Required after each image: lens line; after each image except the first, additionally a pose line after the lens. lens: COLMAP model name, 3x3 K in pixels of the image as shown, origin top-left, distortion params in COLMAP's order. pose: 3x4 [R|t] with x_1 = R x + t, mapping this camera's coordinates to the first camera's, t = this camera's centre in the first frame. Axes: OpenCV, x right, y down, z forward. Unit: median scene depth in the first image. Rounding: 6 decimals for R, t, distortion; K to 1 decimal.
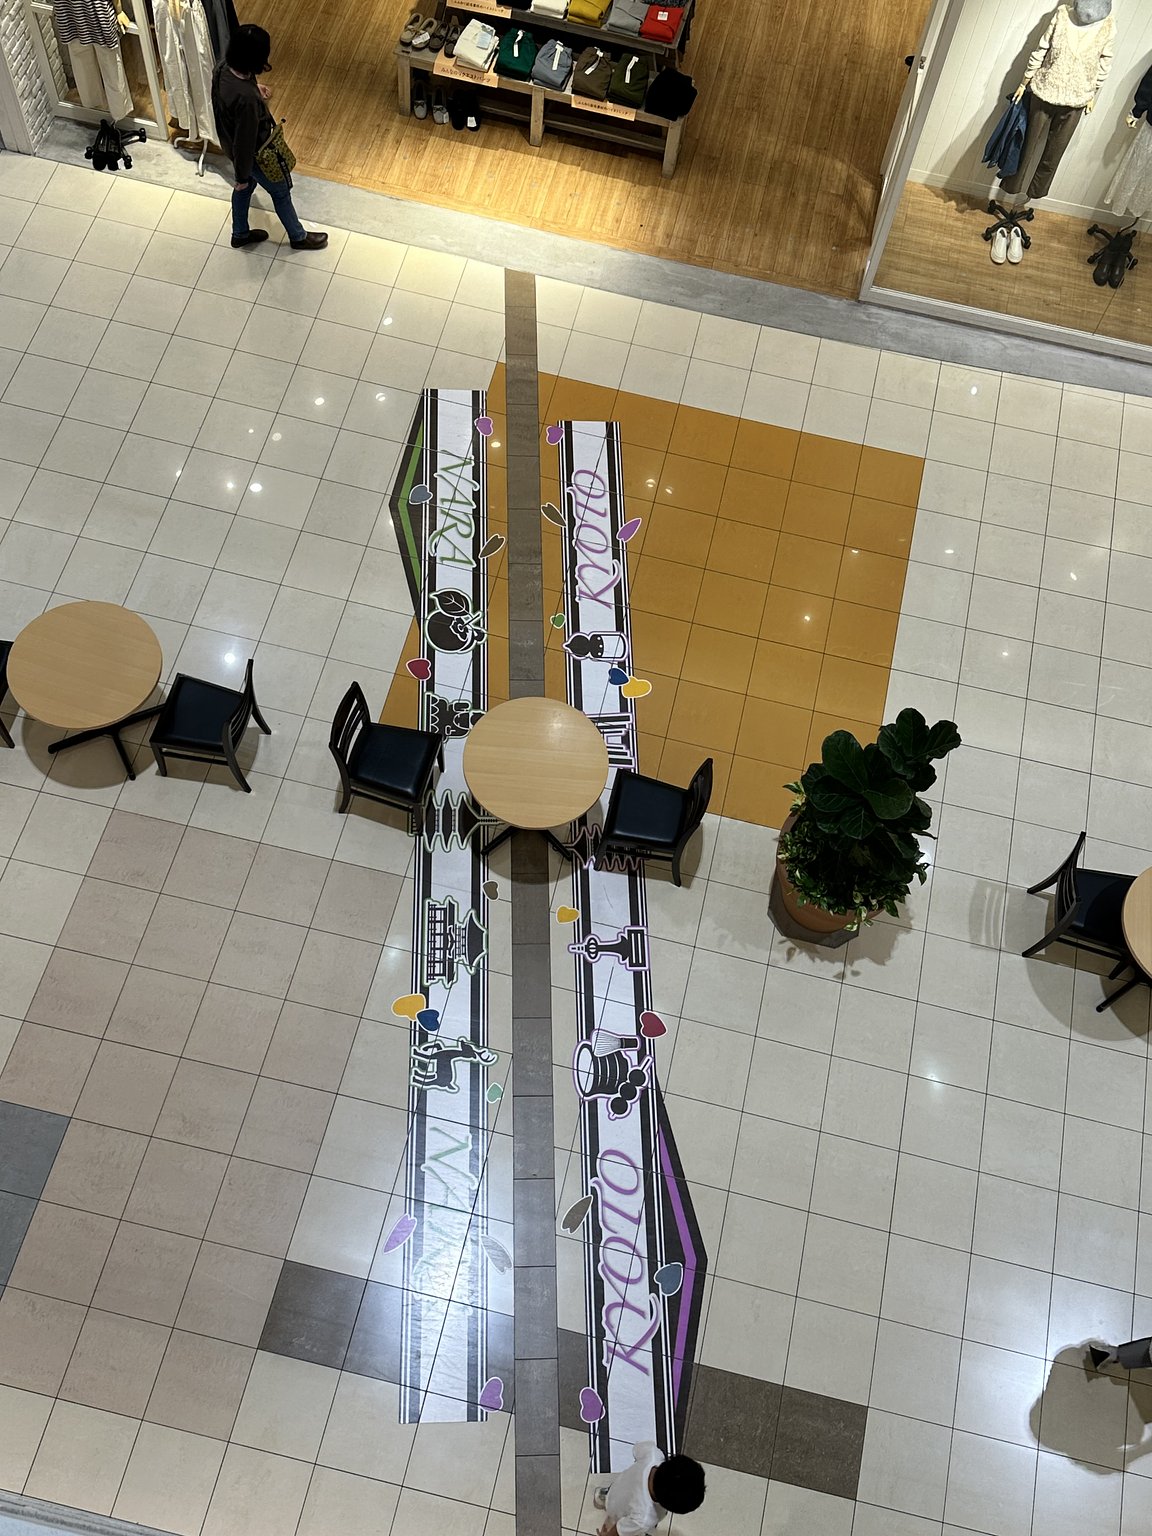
lens RADIAL K [[1535.1, 0, 576.0], [0, 1535.1, 768.0], [0, 0, 1]] dist [0.146712, 0.005571]
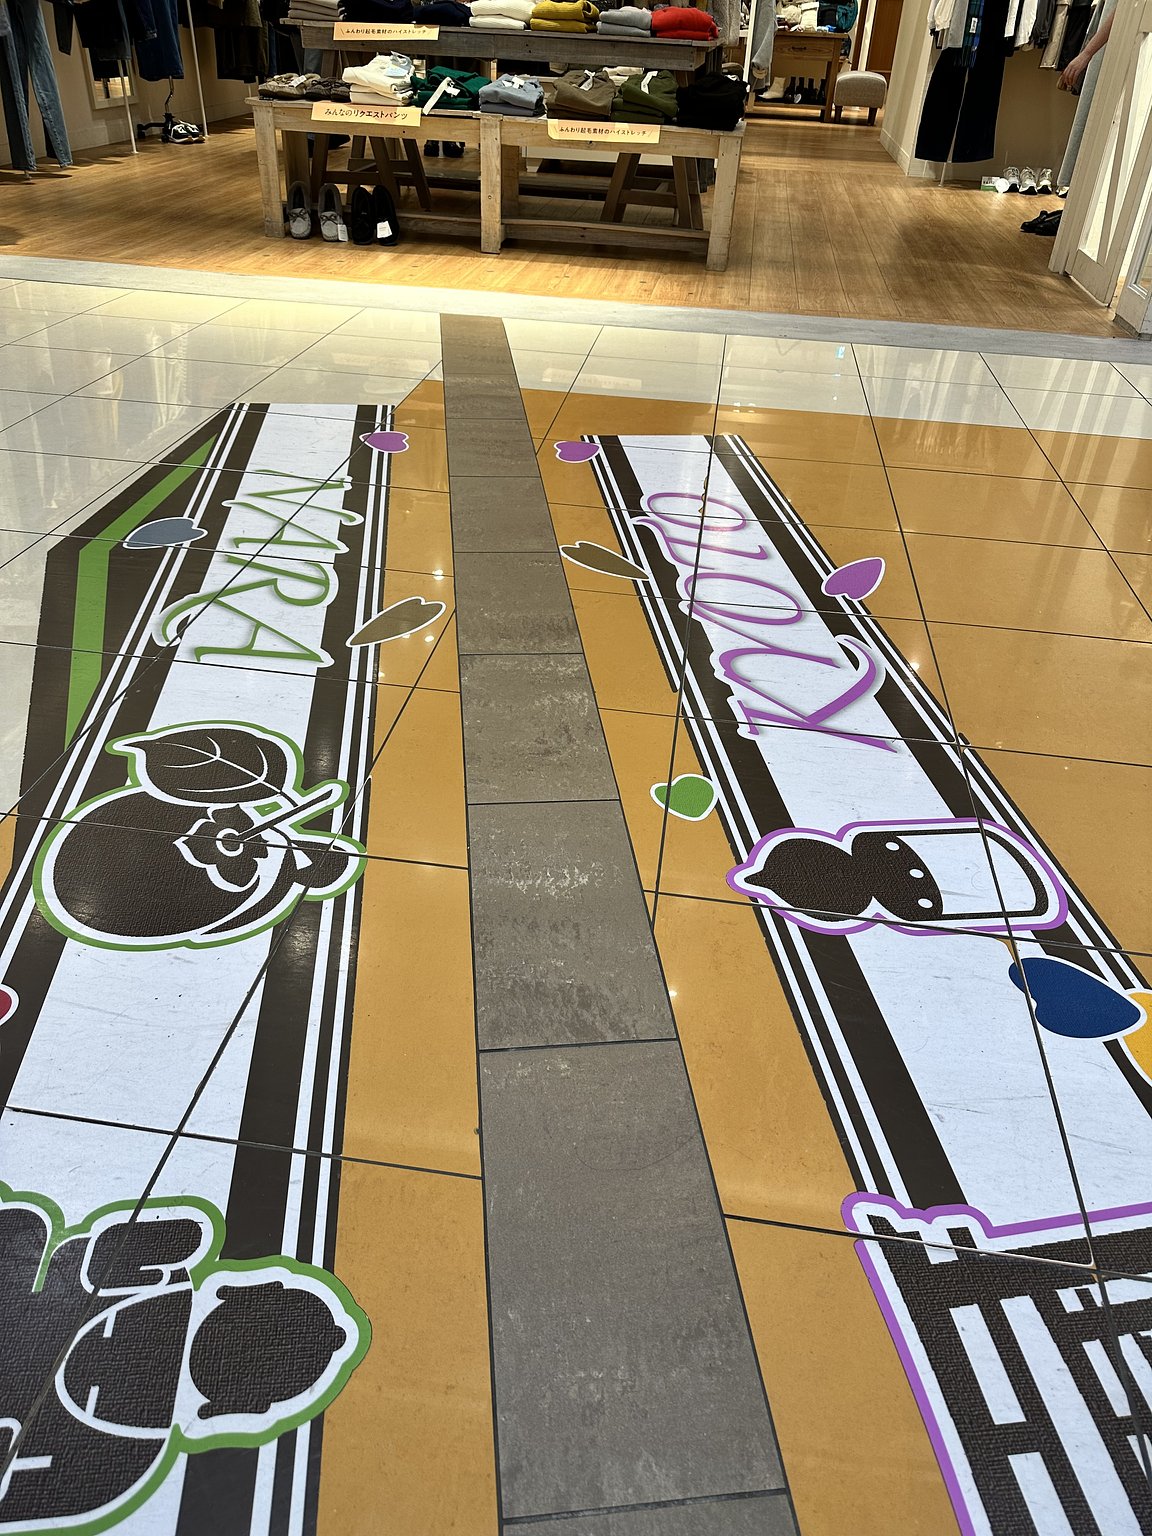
lens RADIAL K [[1092.3, 0, 576.0], [0, 1092.3, 768.0], [0, 0, 1]] dist [0.063892, -0.003516]
pose [[0.996021, -0.072902, 0.051254, -0.034712], [0.088433, 0.879621, -0.467382, -0.026120], [-0.011011, 0.470055, 0.882568, 0.840894]]
